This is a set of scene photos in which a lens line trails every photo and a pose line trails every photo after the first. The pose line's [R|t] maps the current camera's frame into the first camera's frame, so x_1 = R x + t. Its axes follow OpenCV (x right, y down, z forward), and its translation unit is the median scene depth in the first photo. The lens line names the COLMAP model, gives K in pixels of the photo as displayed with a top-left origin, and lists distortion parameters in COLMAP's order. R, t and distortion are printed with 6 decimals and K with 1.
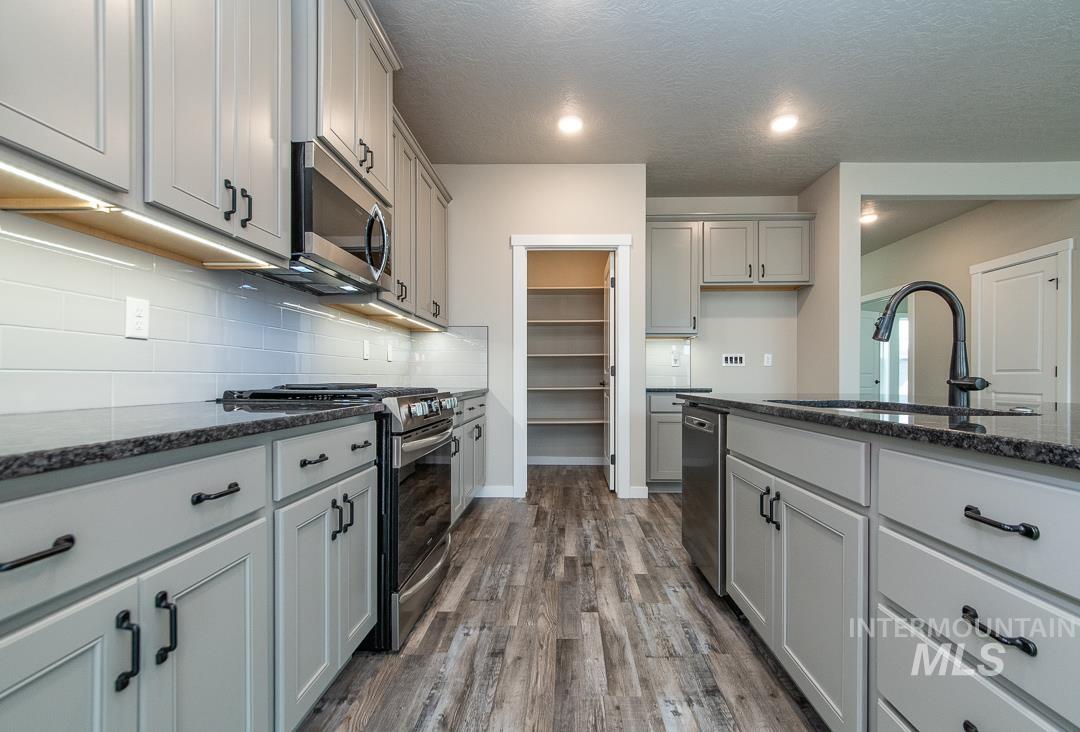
lens RADIAL K [[470.4, 0, 559.2], [0, 470.4, 384.0], [0, 0, 1]] dist [-0.002775, -0.000496]
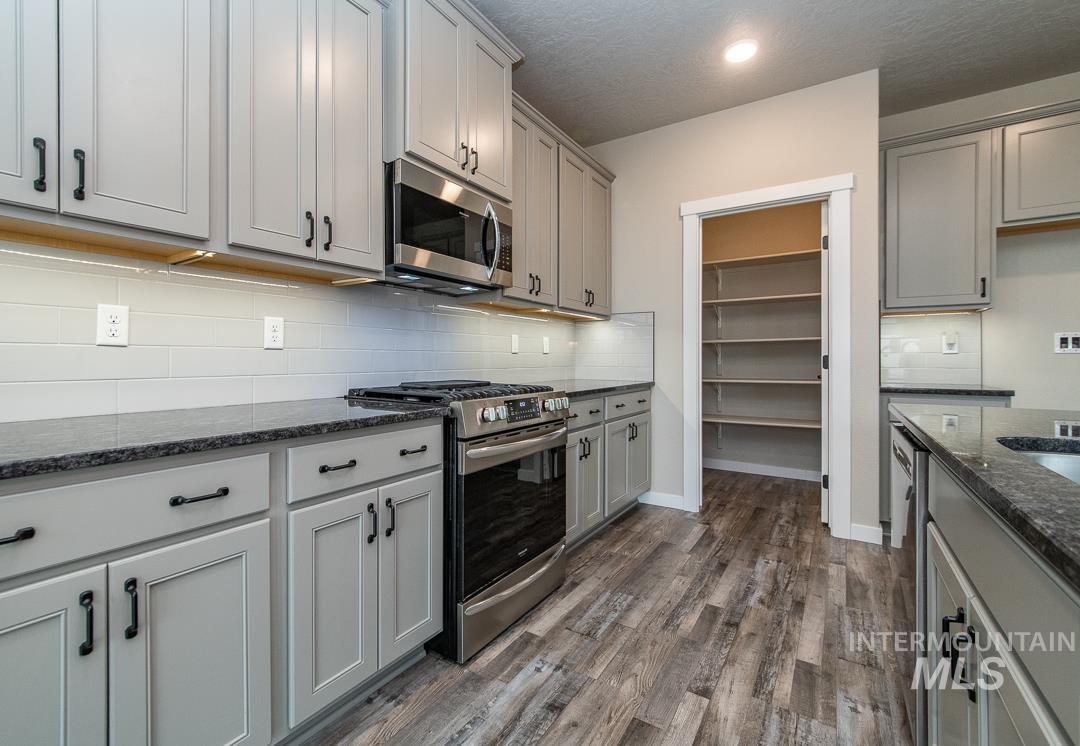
lens RADIAL K [[479.4, 0, 509.4], [0, 479.4, 362.5], [0, 0, 1]] dist [-0.000493, -0.000475]
pose [[0.831999, 0.003149, -0.554769, 0.211164], [-0.006652, 0.999969, -0.004300, -0.036514], [0.554738, 0.007268, 0.831993, 0.170745]]
